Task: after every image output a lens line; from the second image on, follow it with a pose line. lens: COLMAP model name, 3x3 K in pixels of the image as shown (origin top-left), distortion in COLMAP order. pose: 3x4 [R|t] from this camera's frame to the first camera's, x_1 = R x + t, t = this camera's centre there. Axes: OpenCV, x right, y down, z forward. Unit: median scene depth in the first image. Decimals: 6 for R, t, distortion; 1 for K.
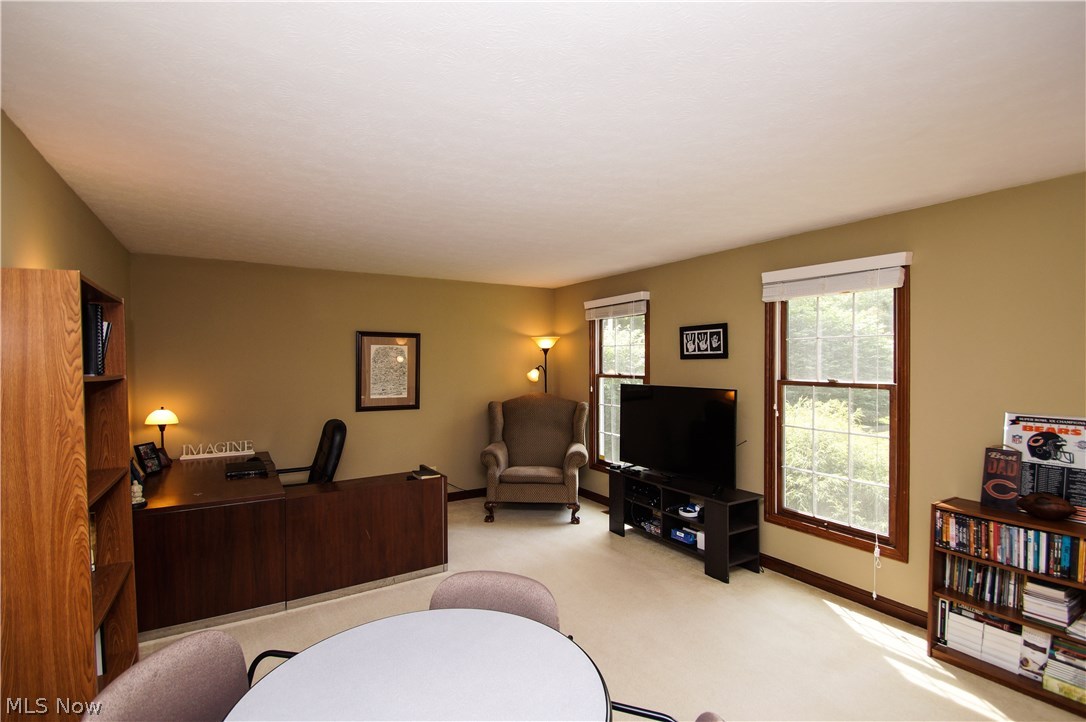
lens RADIAL K [[521.0, 0, 543.1], [0, 521.0, 365.4], [0, 0, 1]] dist [-0.004567, -0.000339]
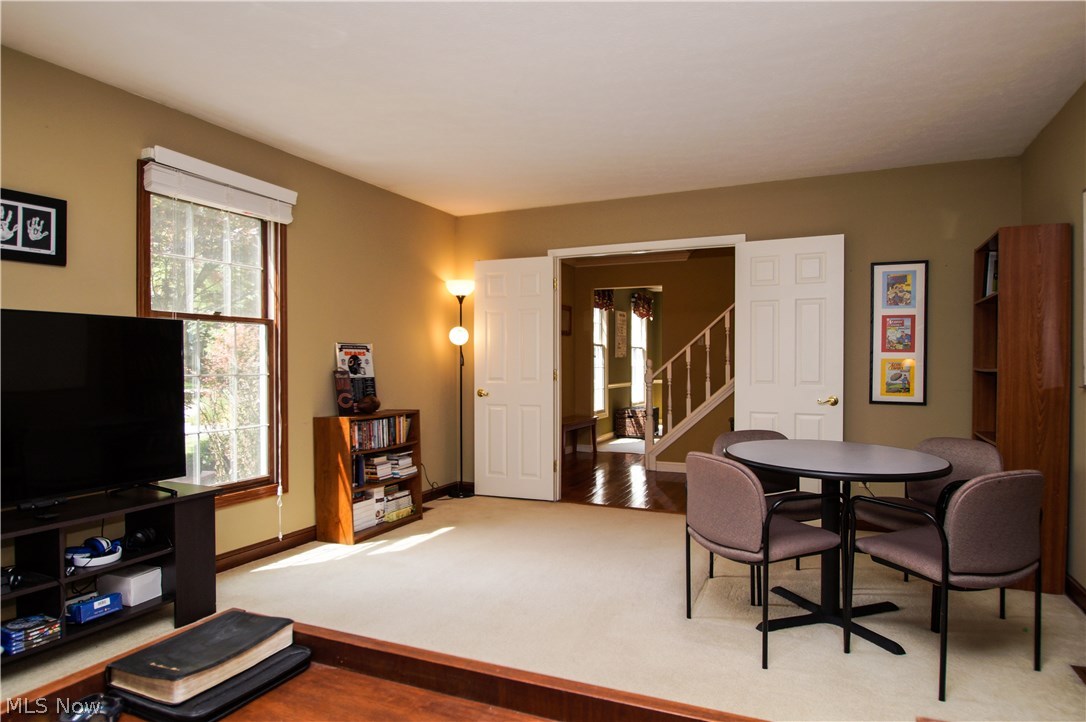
lens RADIAL K [[666.9, 0, 522.7], [0, 666.9, 368.3], [0, 0, 1]] dist [-0.003978, -0.023079]
pose [[-0.546196, -0.002765, 0.837653, -0.768101], [0.011055, 0.999884, 0.010509, 0.144146], [-0.837584, 0.015000, -0.546102, 1.538265]]
